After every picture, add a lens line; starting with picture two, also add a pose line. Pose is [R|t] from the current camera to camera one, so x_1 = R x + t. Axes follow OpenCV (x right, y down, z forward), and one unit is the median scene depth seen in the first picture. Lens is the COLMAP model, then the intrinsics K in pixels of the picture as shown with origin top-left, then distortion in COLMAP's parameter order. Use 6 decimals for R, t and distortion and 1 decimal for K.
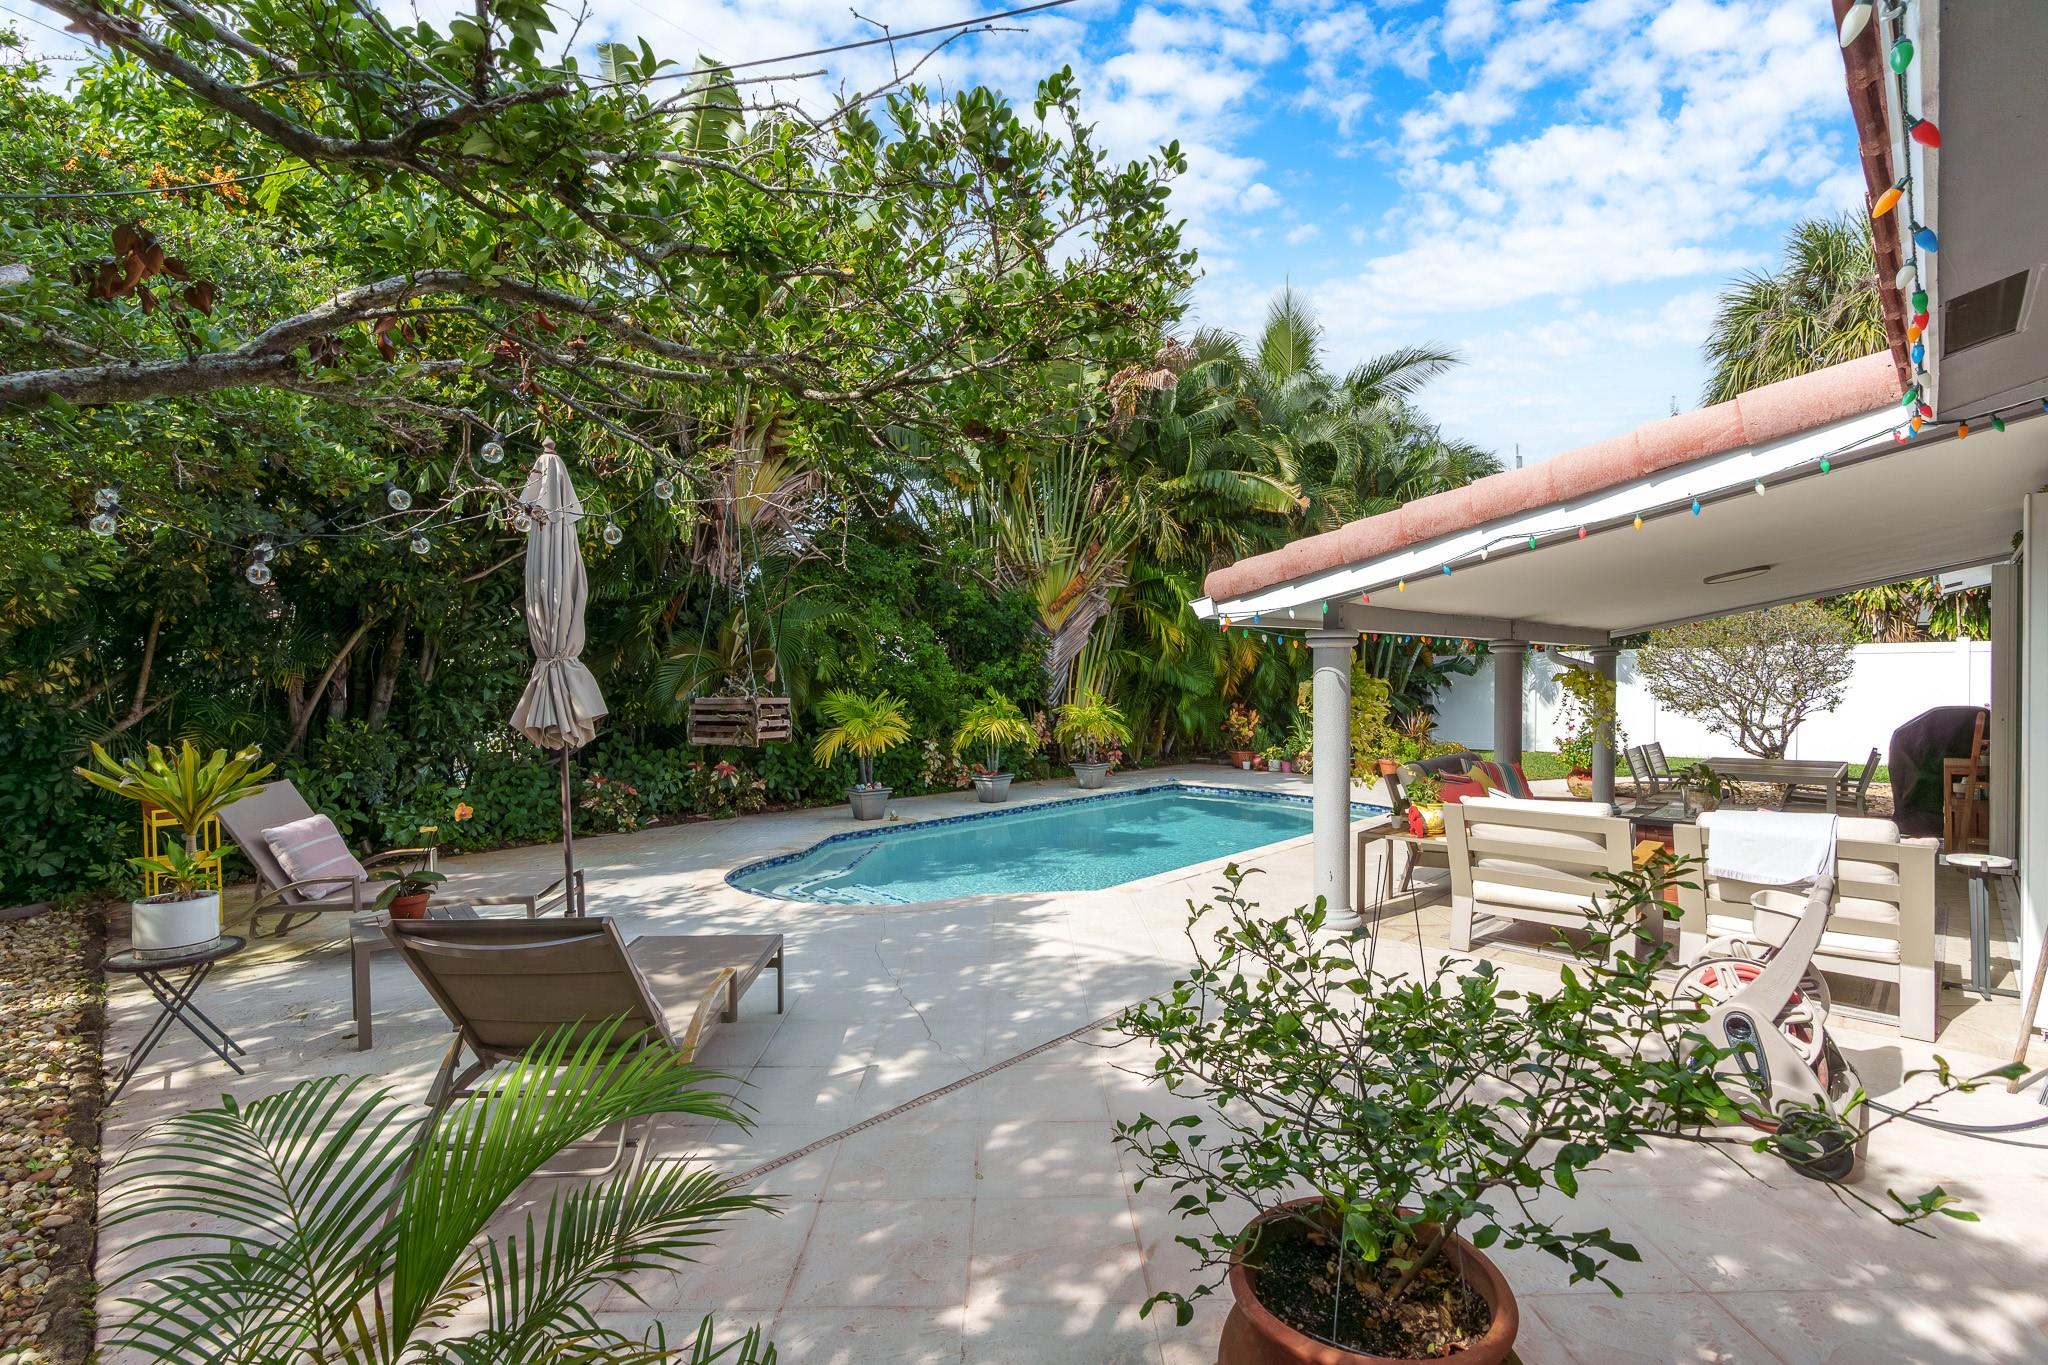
lens RADIAL K [[926.4, 0, 1021.1], [0, 926.4, 672.5], [0, 0, 1]] dist [-0.010075, 0.003892]
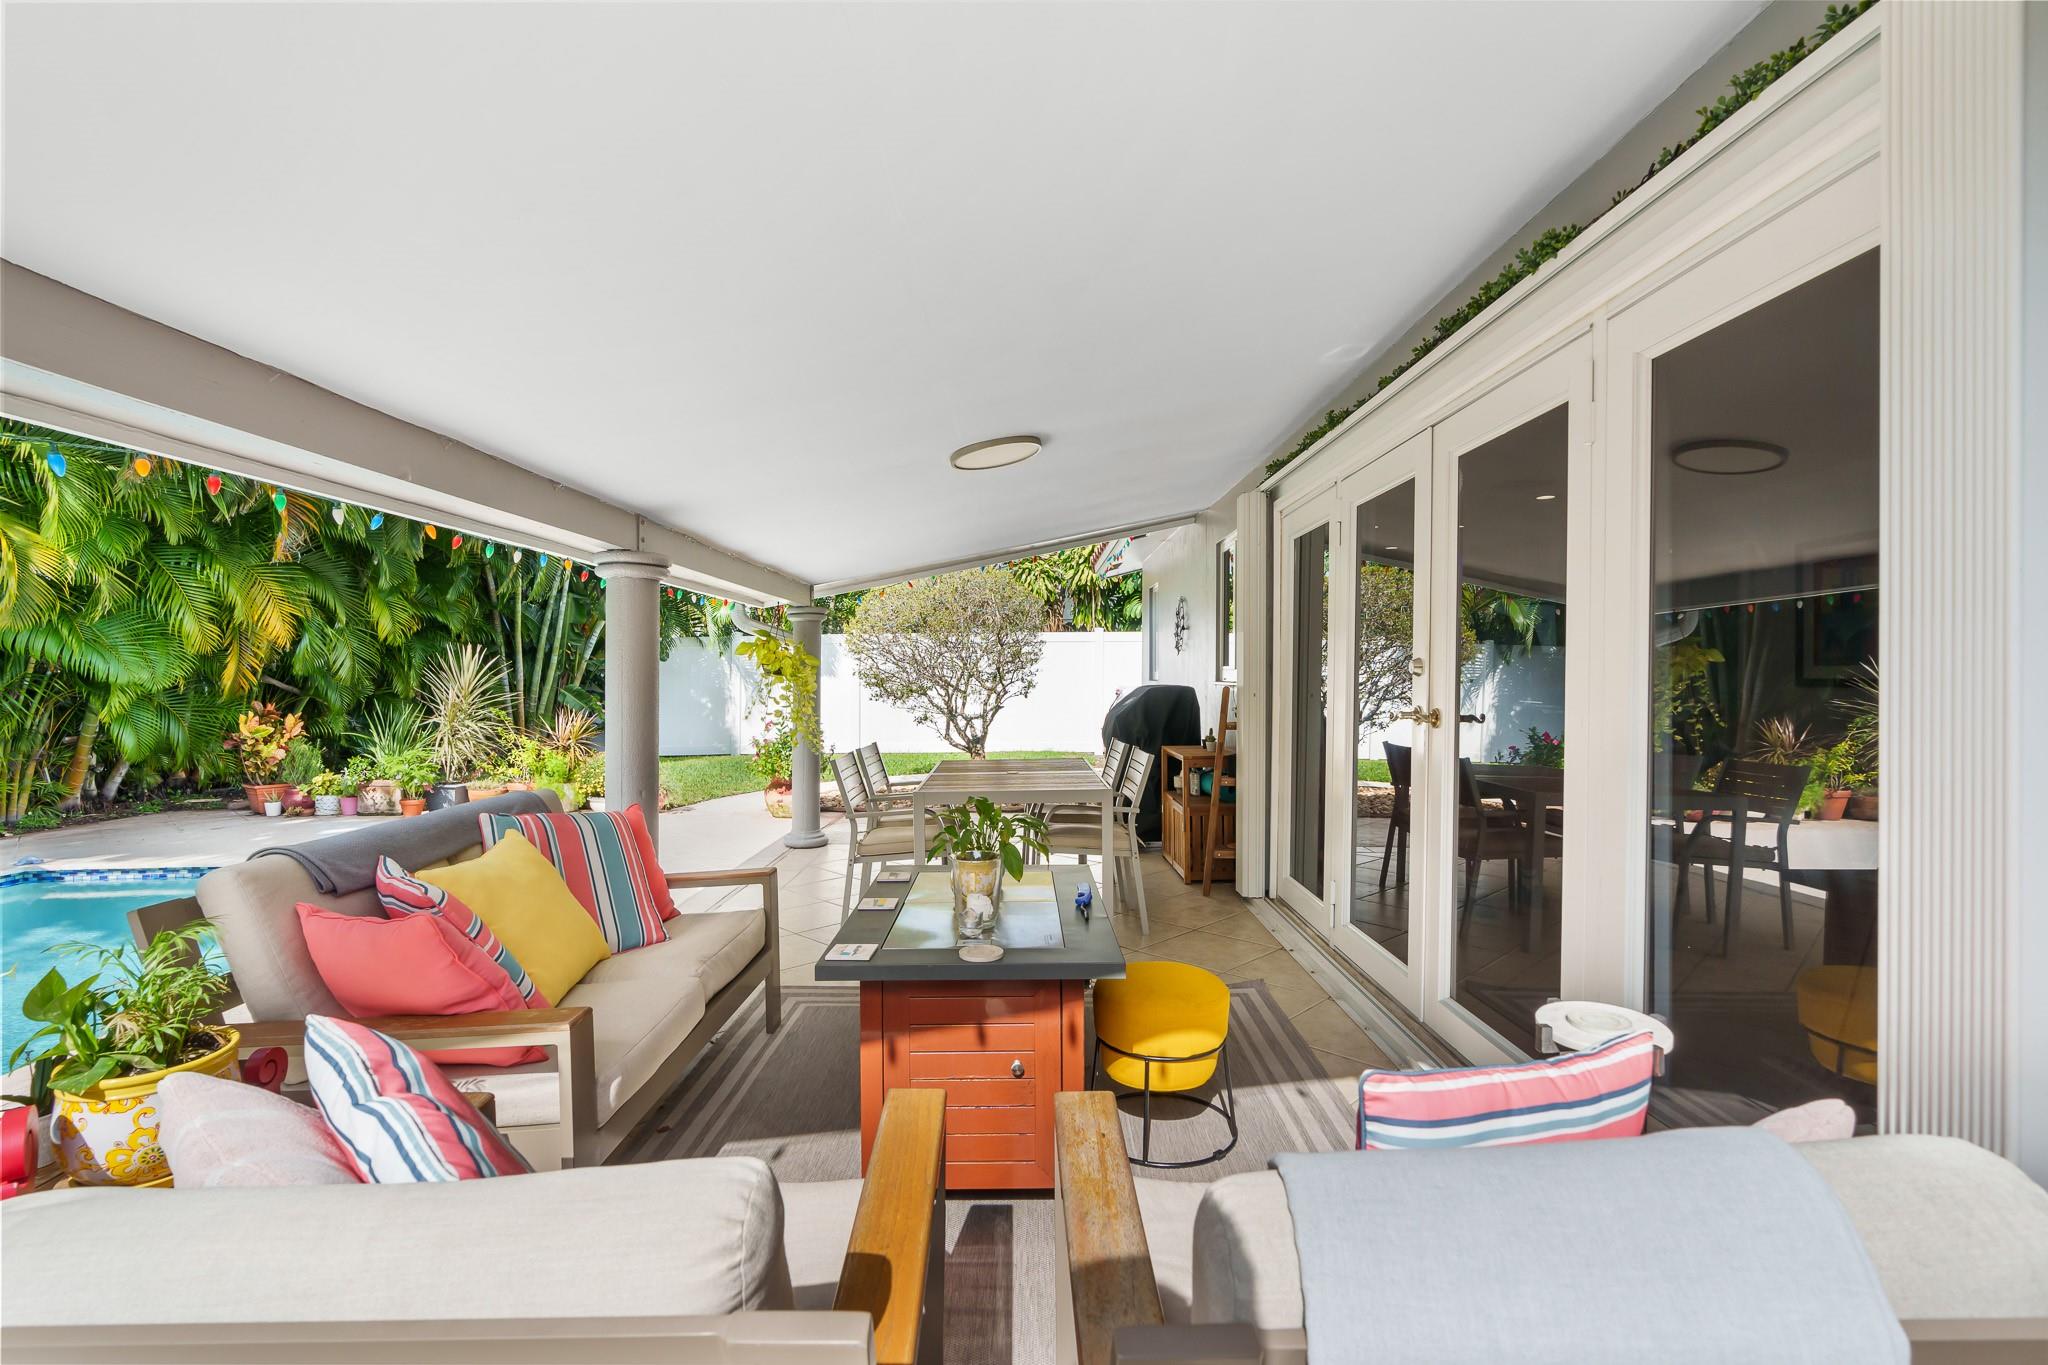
lens RADIAL K [[926.4, 0, 1025.7], [0, 926.4, 683.3], [0, 0, 1]] dist [-0.010075, 0.003892]
pose [[0.704043, -0.003298, 0.710149, 0.215349], [-0.002382, 0.999973, 0.007006, 0.021047], [-0.710153, -0.006624, 0.704016, 0.334209]]
